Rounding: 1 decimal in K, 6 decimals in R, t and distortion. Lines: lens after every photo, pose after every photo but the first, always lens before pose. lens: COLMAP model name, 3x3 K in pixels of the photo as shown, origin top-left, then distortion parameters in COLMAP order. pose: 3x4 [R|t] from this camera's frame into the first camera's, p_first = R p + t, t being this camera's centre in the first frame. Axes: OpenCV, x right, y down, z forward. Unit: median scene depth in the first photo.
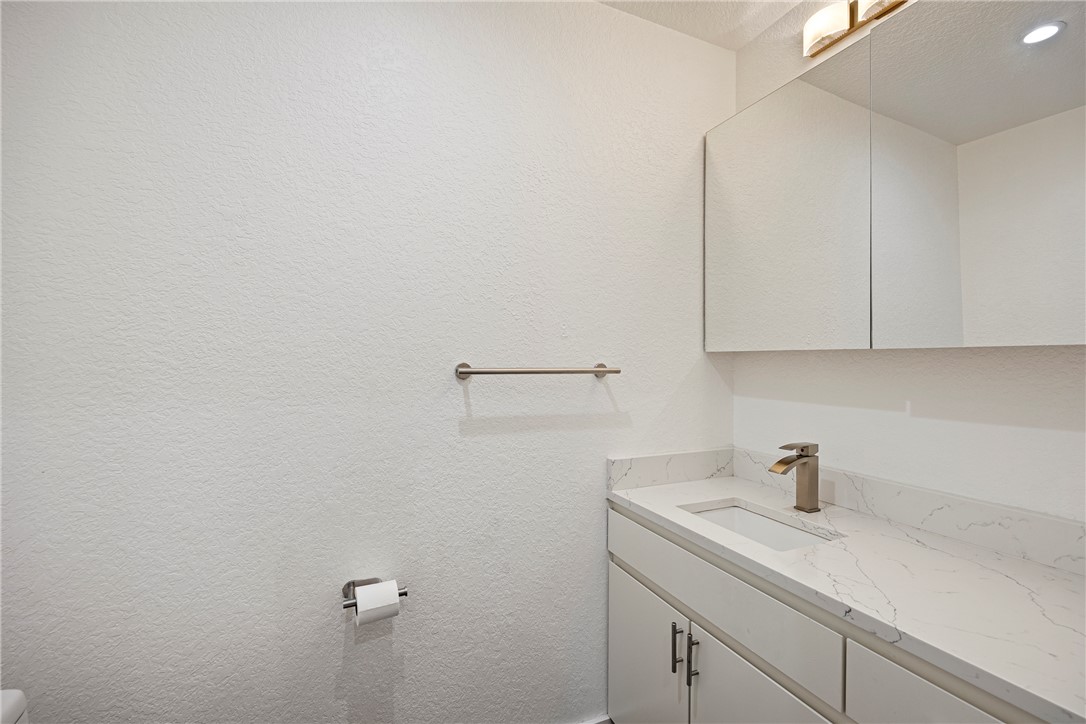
lens RADIAL K [[480.7, 0, 546.2], [0, 480.7, 359.4], [0, 0, 1]] dist [-0.004889, -0.000355]
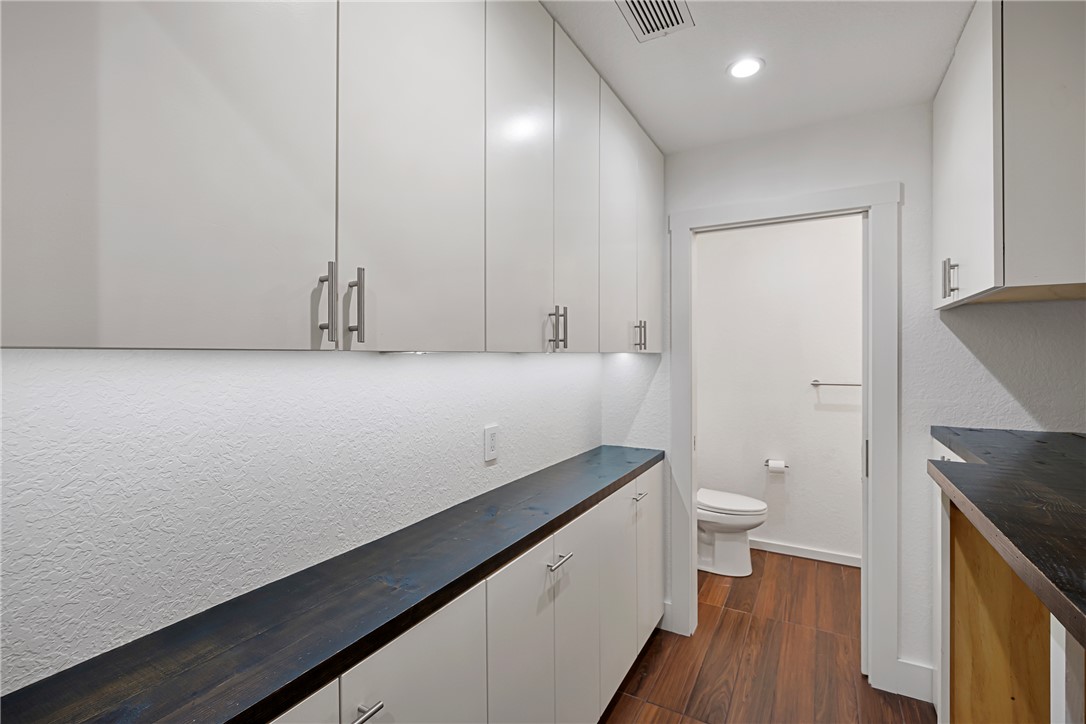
lens RADIAL K [[480.7, 0, 544.3], [0, 480.7, 361.2], [0, 0, 1]] dist [-0.004889, -0.000355]
pose [[0.587542, -0.002383, -0.809190, 0.971853], [-0.001573, 0.999990, -0.004087, -0.074347], [0.809192, 0.003674, 0.587533, -1.510283]]
